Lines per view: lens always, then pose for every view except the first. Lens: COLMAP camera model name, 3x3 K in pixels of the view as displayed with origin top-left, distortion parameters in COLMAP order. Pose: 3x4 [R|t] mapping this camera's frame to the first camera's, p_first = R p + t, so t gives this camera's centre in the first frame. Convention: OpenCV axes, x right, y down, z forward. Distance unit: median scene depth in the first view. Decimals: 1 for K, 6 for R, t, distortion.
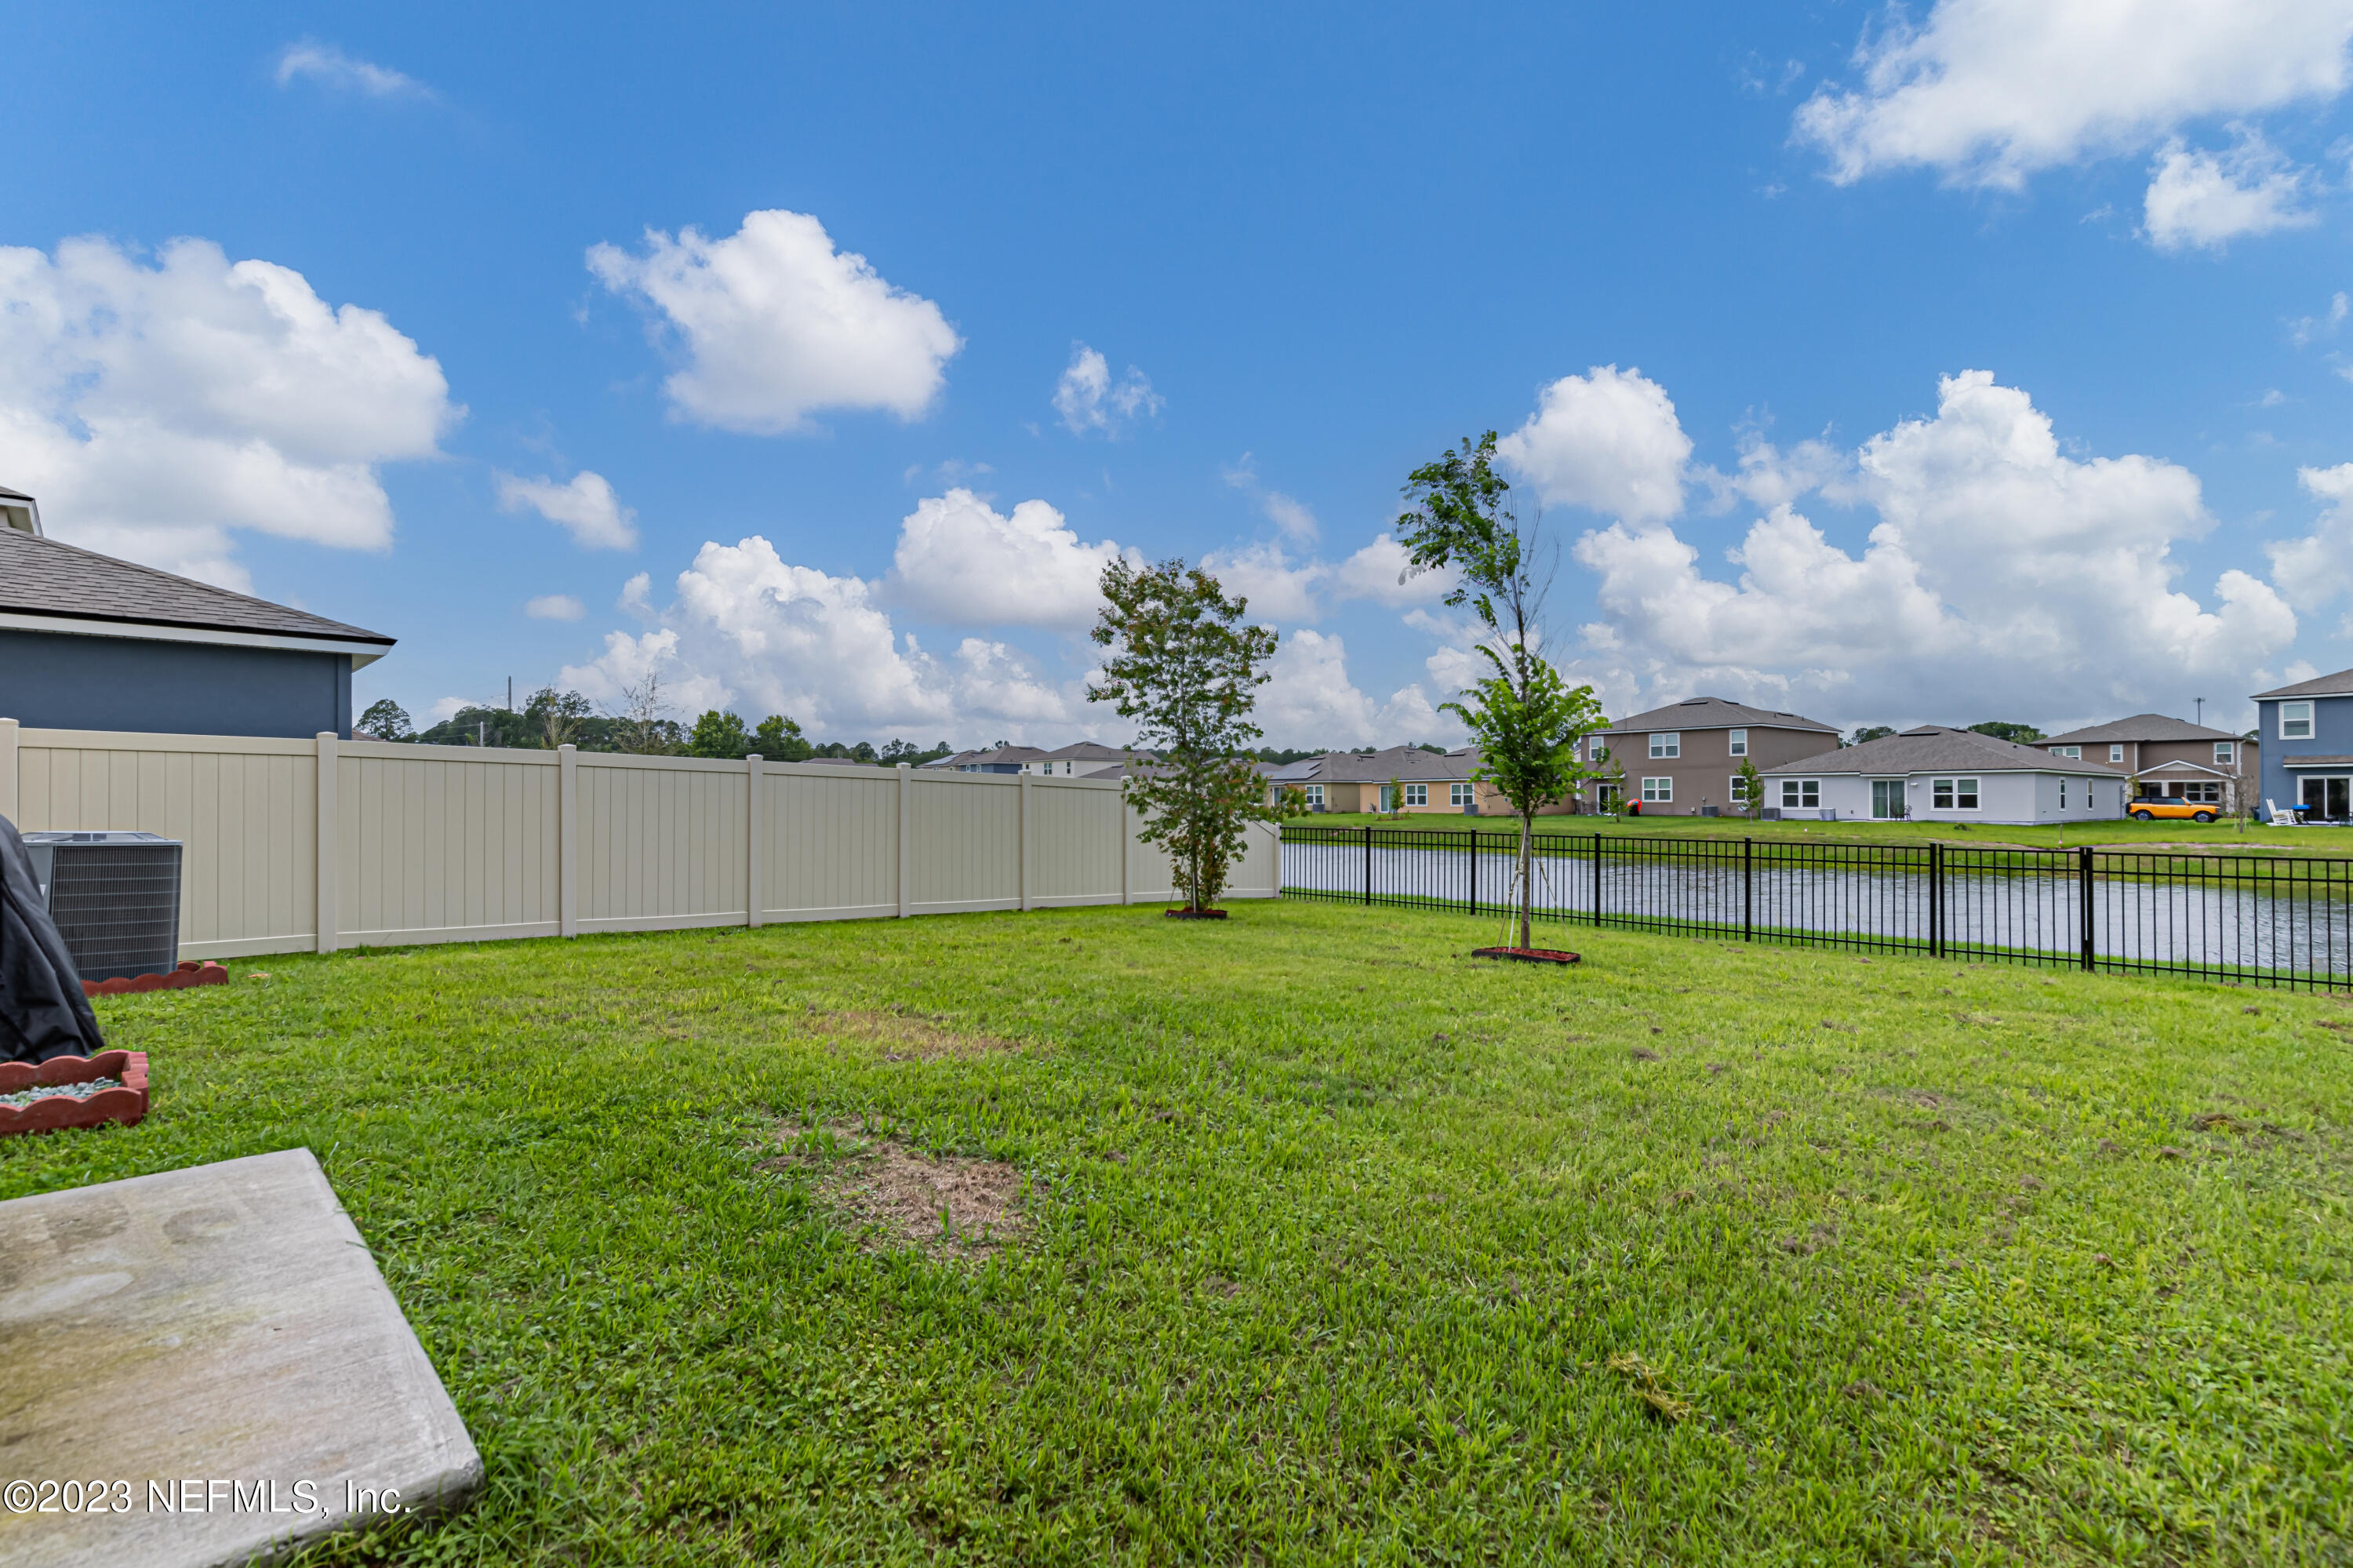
lens RADIAL K [[1064.8, 0, 1174.7], [0, 1064.8, 780.9], [0, 0, 1]] dist [0.002756, 0.001935]
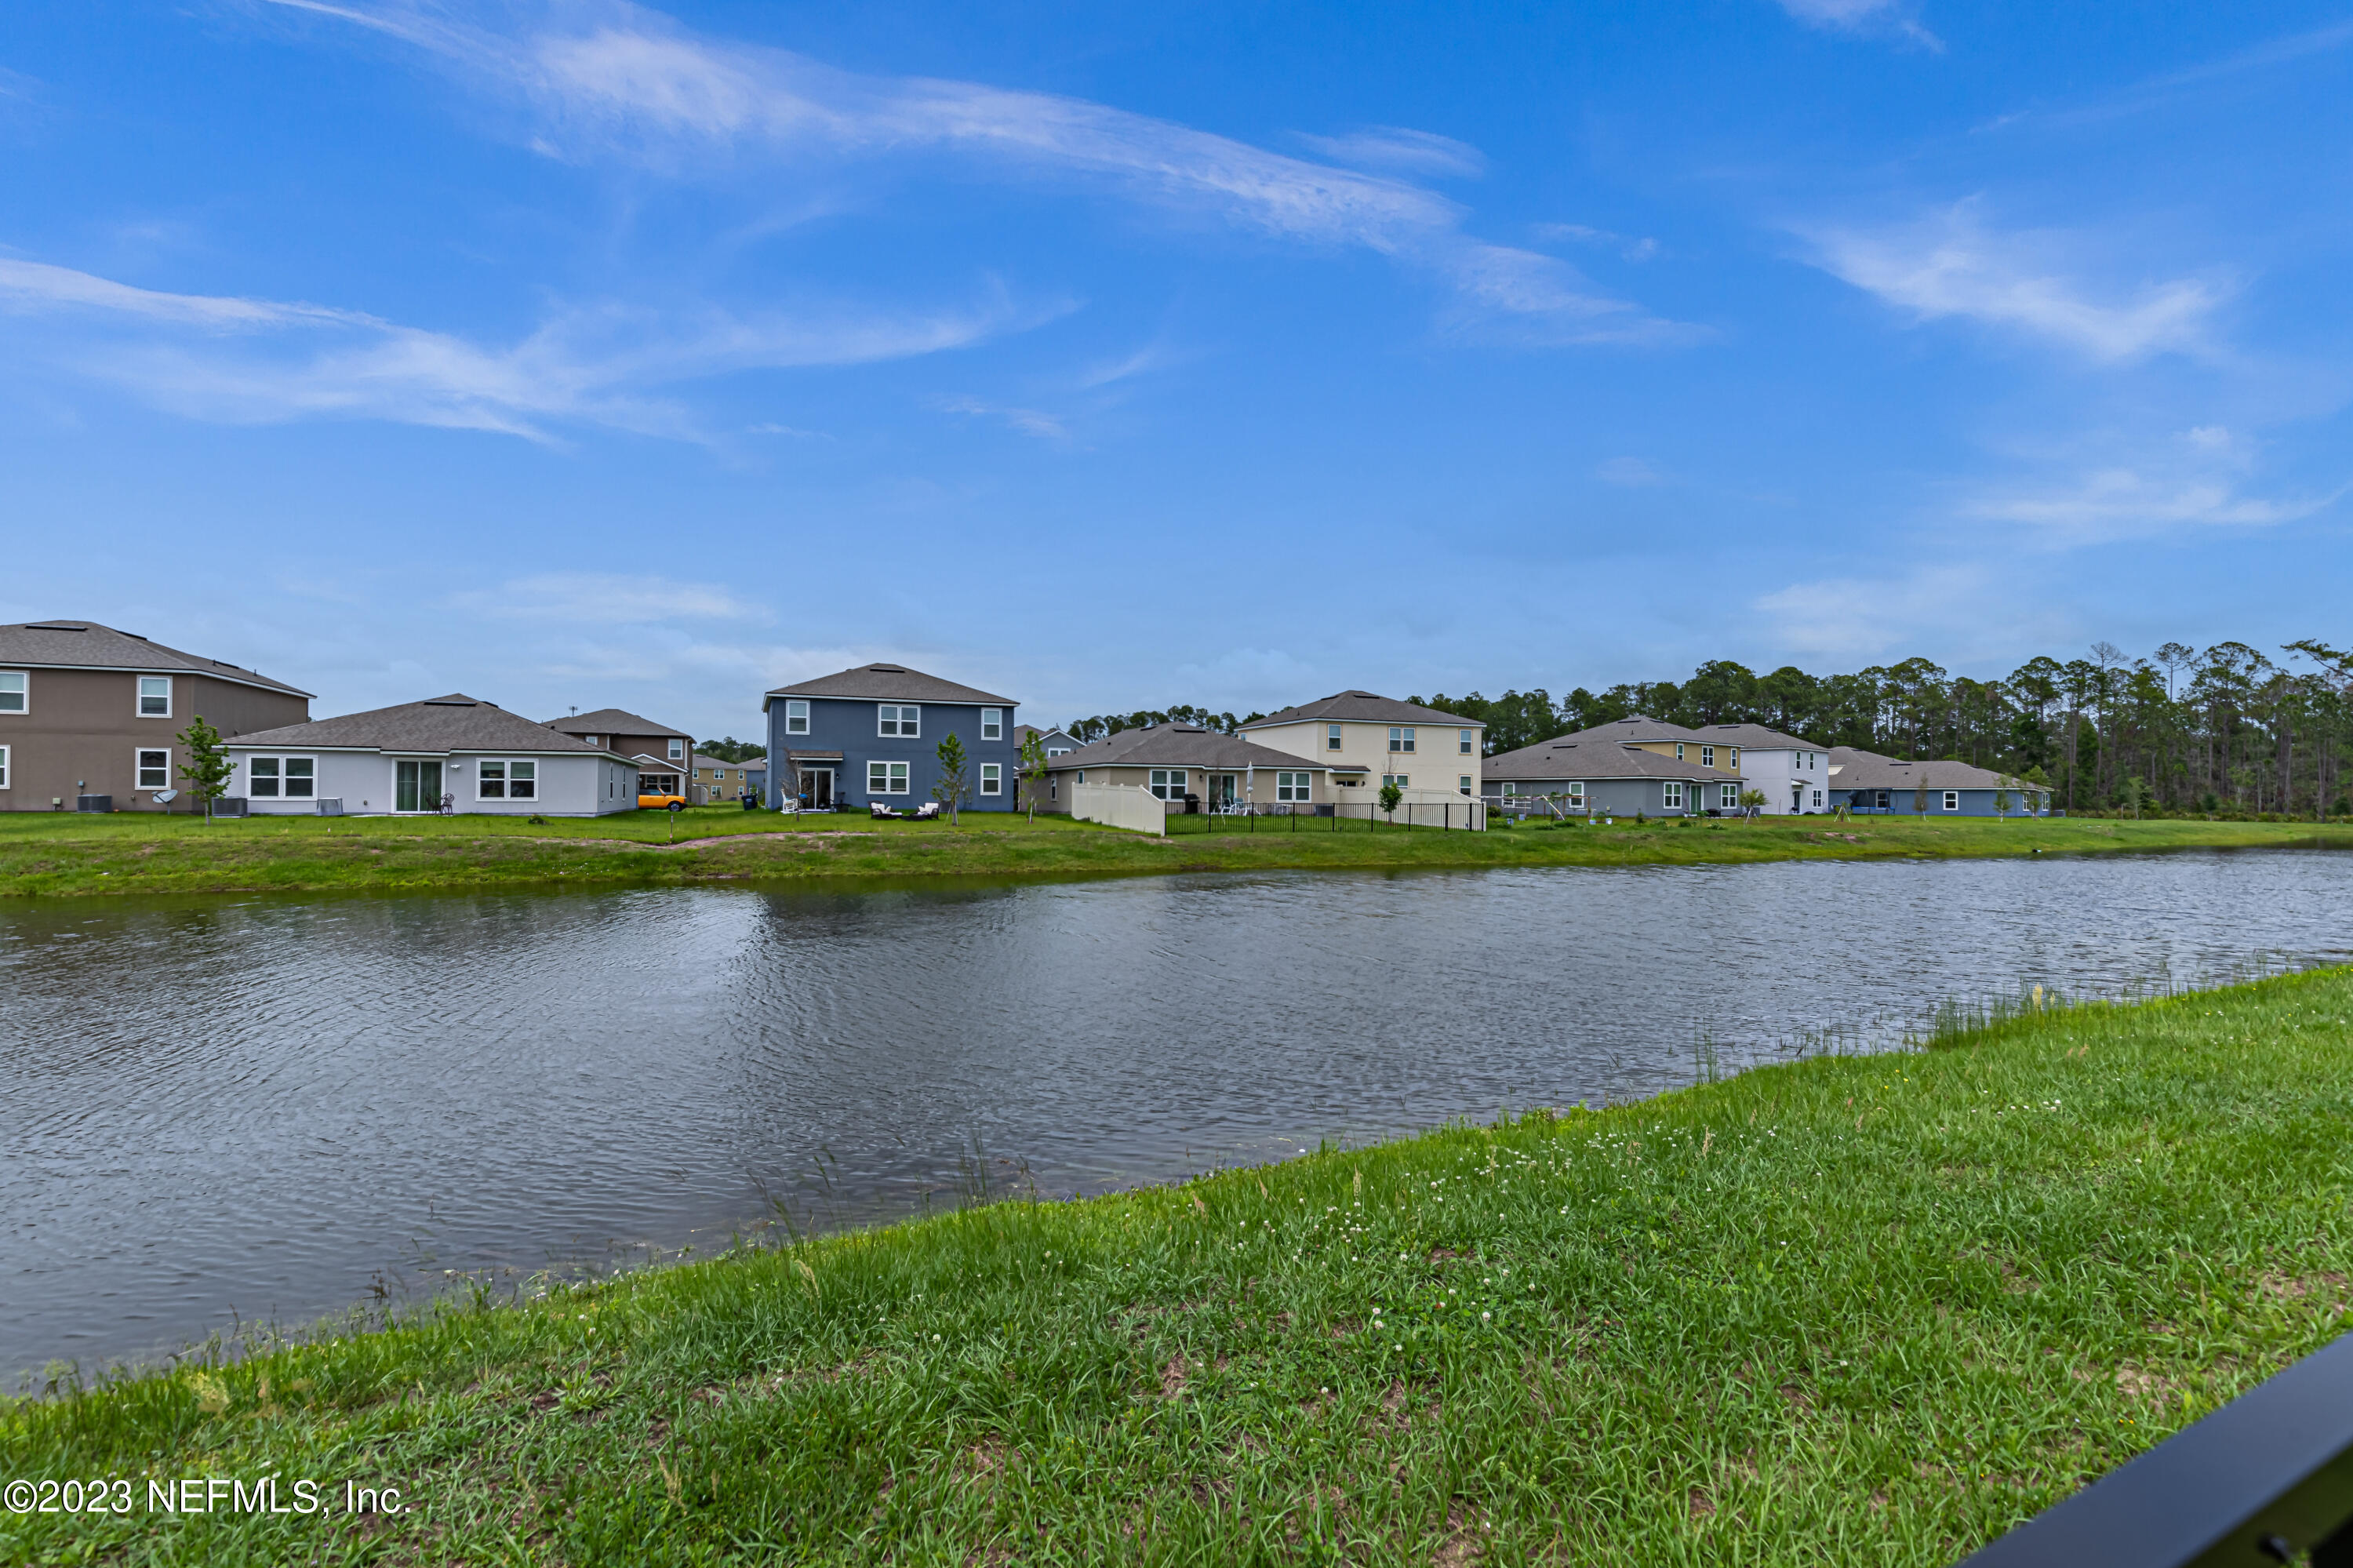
lens RADIAL K [[1064.8, 0, 1163.8], [0, 1064.8, 770.0], [0, 0, 1]] dist [0.002756, 0.001935]
pose [[0.253951, 0.025952, 0.966869, 0.063052], [-0.022242, 0.999532, -0.020987, 0.008331], [-0.966961, -0.016176, 0.254409, 0.251556]]
